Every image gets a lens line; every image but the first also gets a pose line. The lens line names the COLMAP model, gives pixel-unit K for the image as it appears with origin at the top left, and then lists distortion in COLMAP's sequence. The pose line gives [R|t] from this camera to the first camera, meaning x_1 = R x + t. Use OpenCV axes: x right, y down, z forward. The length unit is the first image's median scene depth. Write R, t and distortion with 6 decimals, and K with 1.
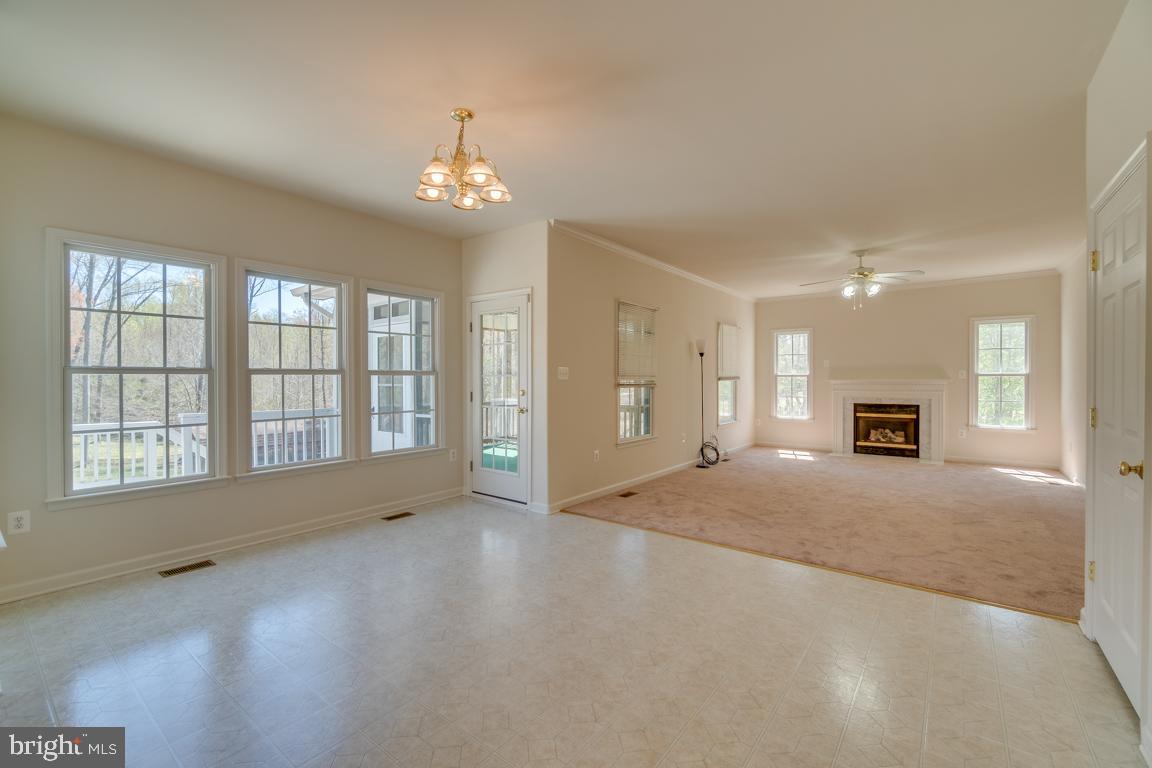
lens RADIAL K [[496.3, 0, 566.0], [0, 496.3, 381.1], [0, 0, 1]] dist [-0.001294, -0.000019]
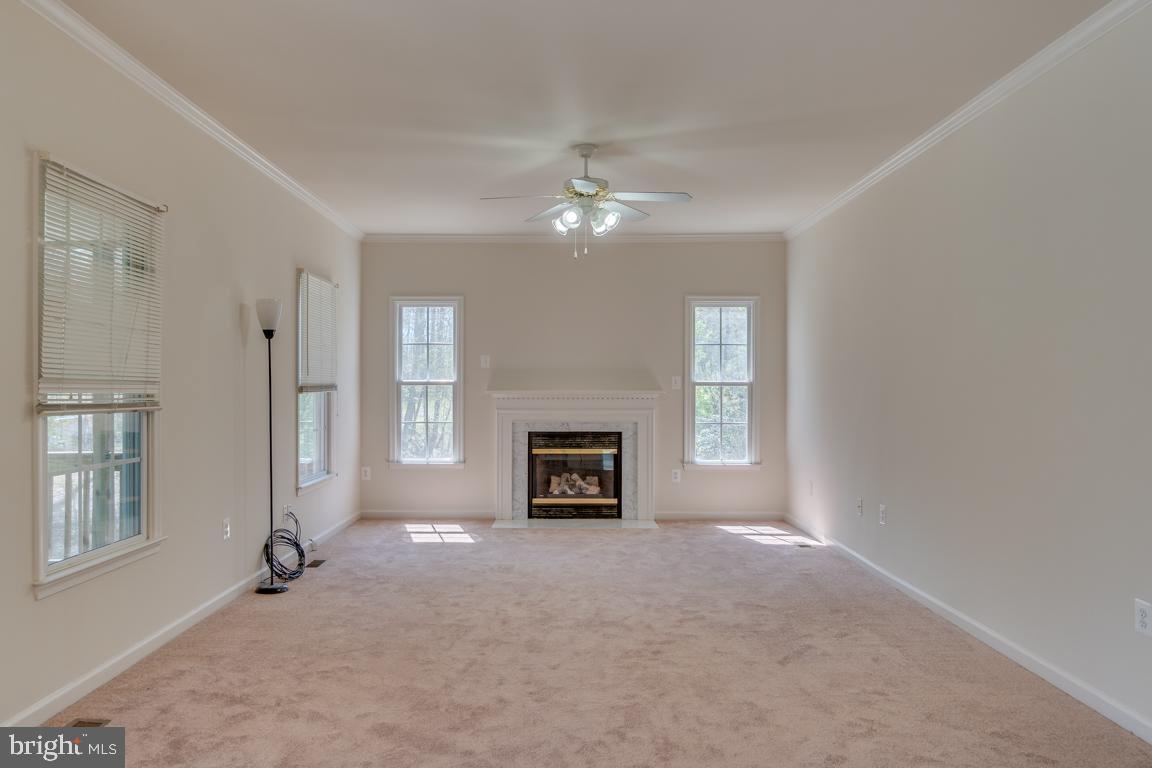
lens RADIAL K [[803.7, 0, 551.7], [0, 803.7, 389.1], [0, 0, 1]] dist [-0.011297, -0.000341]
pose [[0.791839, 0.001302, 0.610728, 0.035606], [0.000492, 0.999996, -0.002770, -0.002382], [-0.610730, 0.002495, 0.791835, 0.263368]]
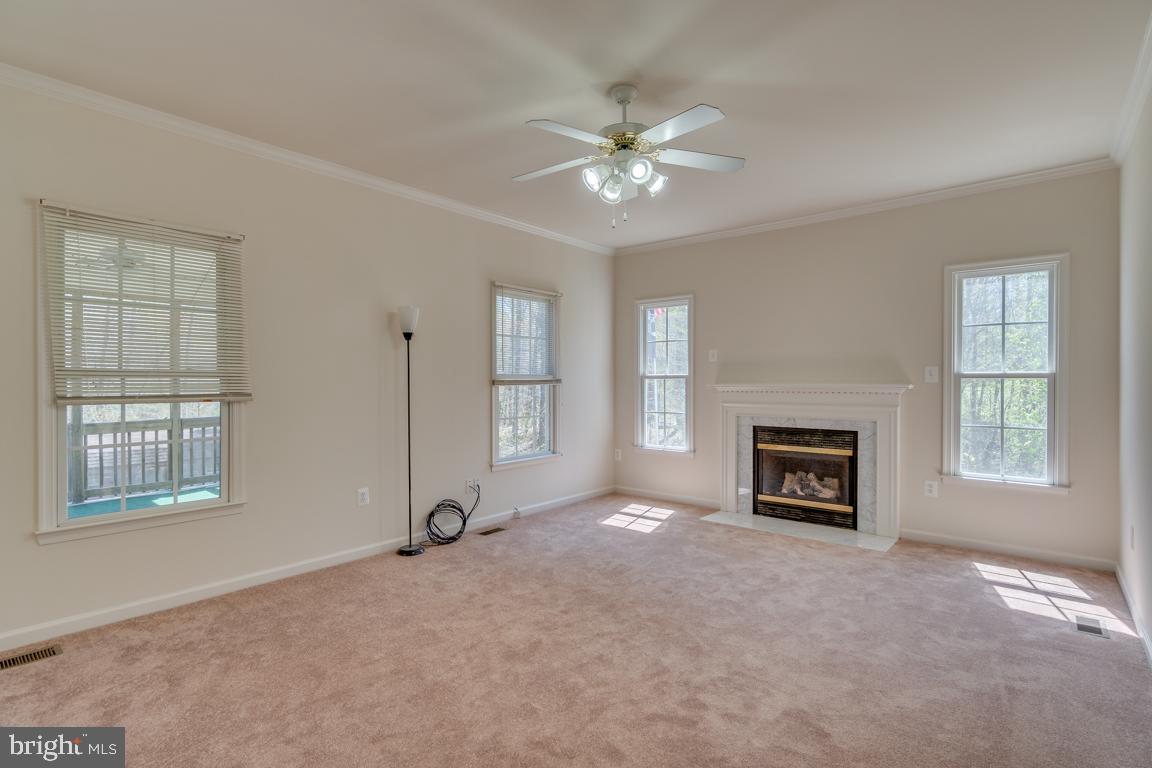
lens RADIAL K [[559.7, 0, 576.0], [0, 559.7, 384.0], [0, 0, 1]] dist [0.000451, 0.000182]
pose [[0.999479, 0.001398, -0.032239, 0.426001], [-0.001359, 0.999998, 0.001258, -0.003703], [0.032240, -0.001213, 0.999479, 0.382332]]
